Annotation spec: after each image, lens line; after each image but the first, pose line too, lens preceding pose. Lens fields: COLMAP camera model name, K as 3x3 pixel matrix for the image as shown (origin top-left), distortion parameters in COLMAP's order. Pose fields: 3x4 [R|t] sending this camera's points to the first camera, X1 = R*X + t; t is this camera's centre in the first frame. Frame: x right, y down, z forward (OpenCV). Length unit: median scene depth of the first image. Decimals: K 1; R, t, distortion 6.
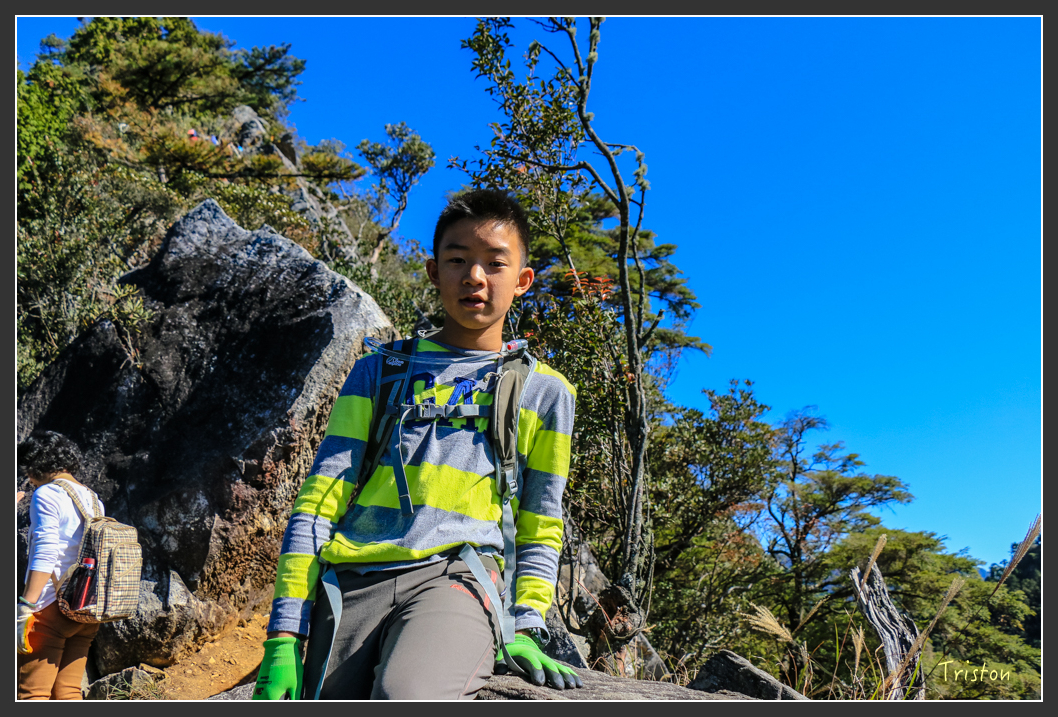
lens RADIAL K [[969.2, 0, 529.0], [0, 969.2, 358.5], [0, 0, 1]] dist [-0.153002, 0.214379]
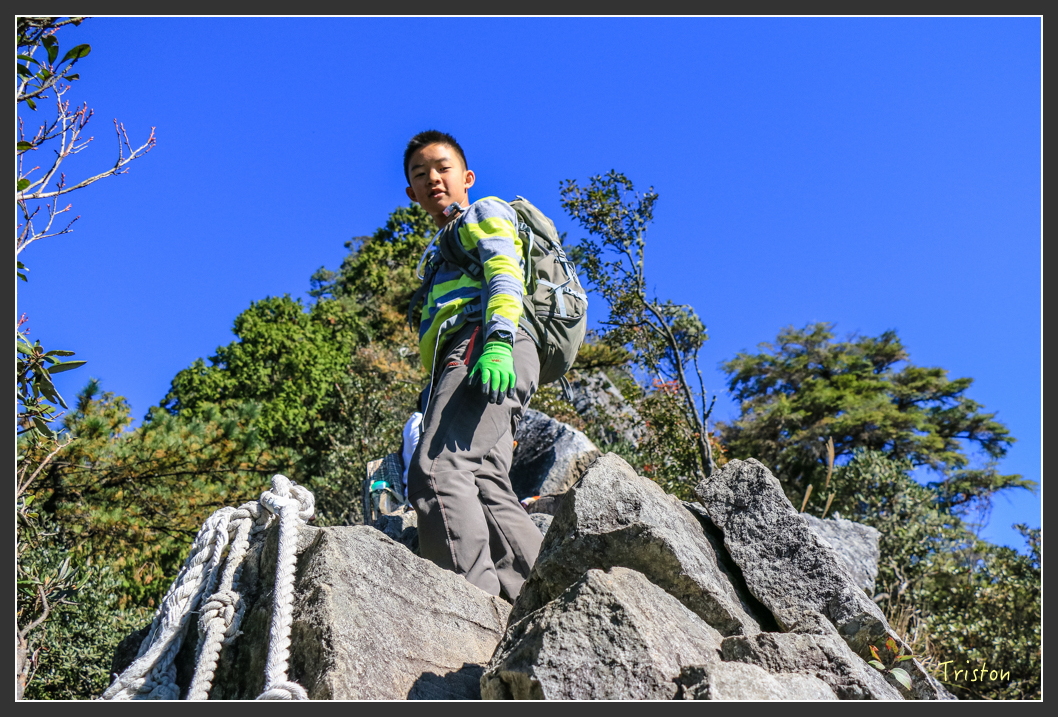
lens RADIAL K [[1313.9, 0, 529.0], [0, 1313.9, 358.5], [0, 0, 1]] dist [-0.270648, 0.012109]
pose [[0.941429, -0.164715, -0.294246, 0.101666], [0.105138, 0.972464, -0.207988, 0.064891], [0.320402, 0.164870, 0.932824, -0.247345]]
